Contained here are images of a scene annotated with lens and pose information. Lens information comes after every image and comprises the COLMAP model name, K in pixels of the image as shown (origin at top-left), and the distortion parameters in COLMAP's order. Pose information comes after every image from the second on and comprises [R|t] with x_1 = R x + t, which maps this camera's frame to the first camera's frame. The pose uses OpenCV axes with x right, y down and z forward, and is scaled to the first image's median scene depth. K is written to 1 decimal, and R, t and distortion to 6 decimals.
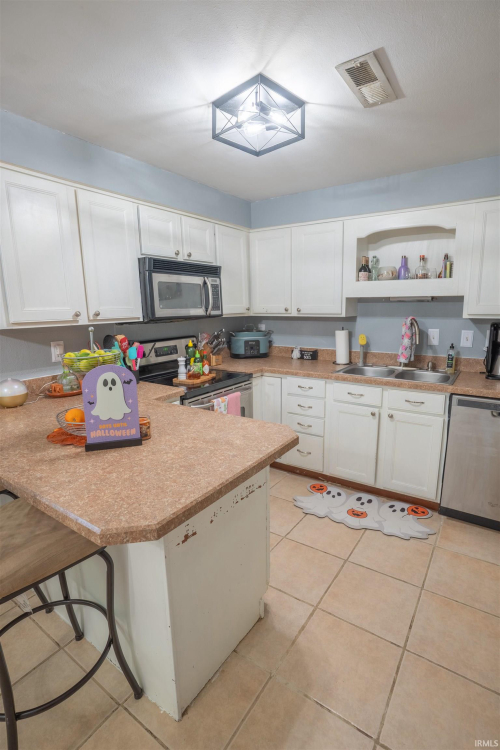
lens RADIAL K [[370.6, 0, 249.2], [0, 370.6, 377.3], [0, 0, 1]] dist [-0.076167, 0.027499]
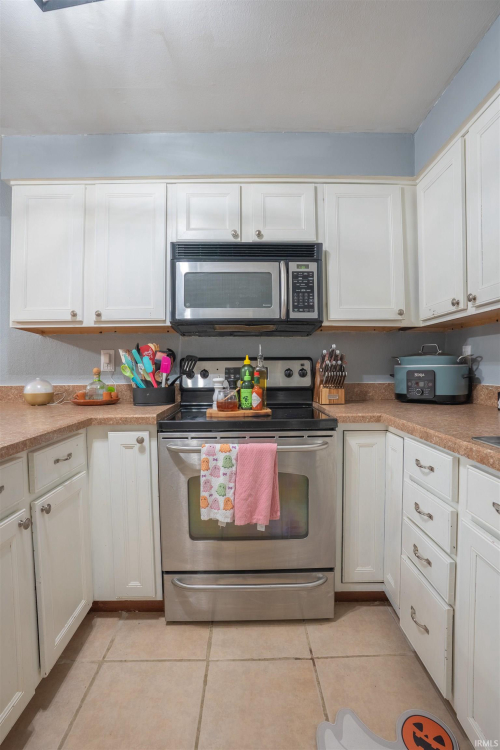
lens RADIAL K [[370.6, 0, 249.2], [0, 370.6, 377.3], [0, 0, 1]] dist [-0.076167, 0.027499]
pose [[0.572362, 0.030101, -0.819448, 0.396332], [-0.156986, 0.984864, -0.073473, -0.011675], [0.804833, 0.170695, 0.568425, 0.621251]]
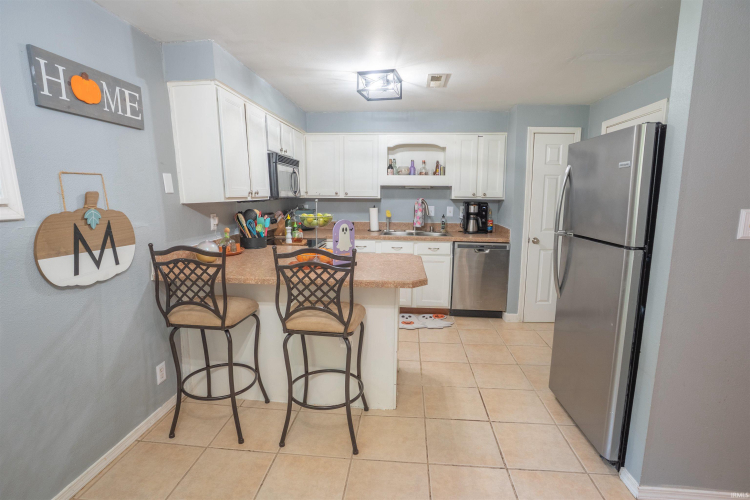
lens RADIAL K [[370.6, 0, 374.3], [0, 370.6, 246.4], [0, 0, 1]] dist [-0.076167, 0.027499]
pose [[0.872440, -0.051846, 0.485963, -0.539206], [0.074405, 0.996856, -0.027225, 0.073911], [-0.483024, 0.059911, 0.873555, -0.308414]]
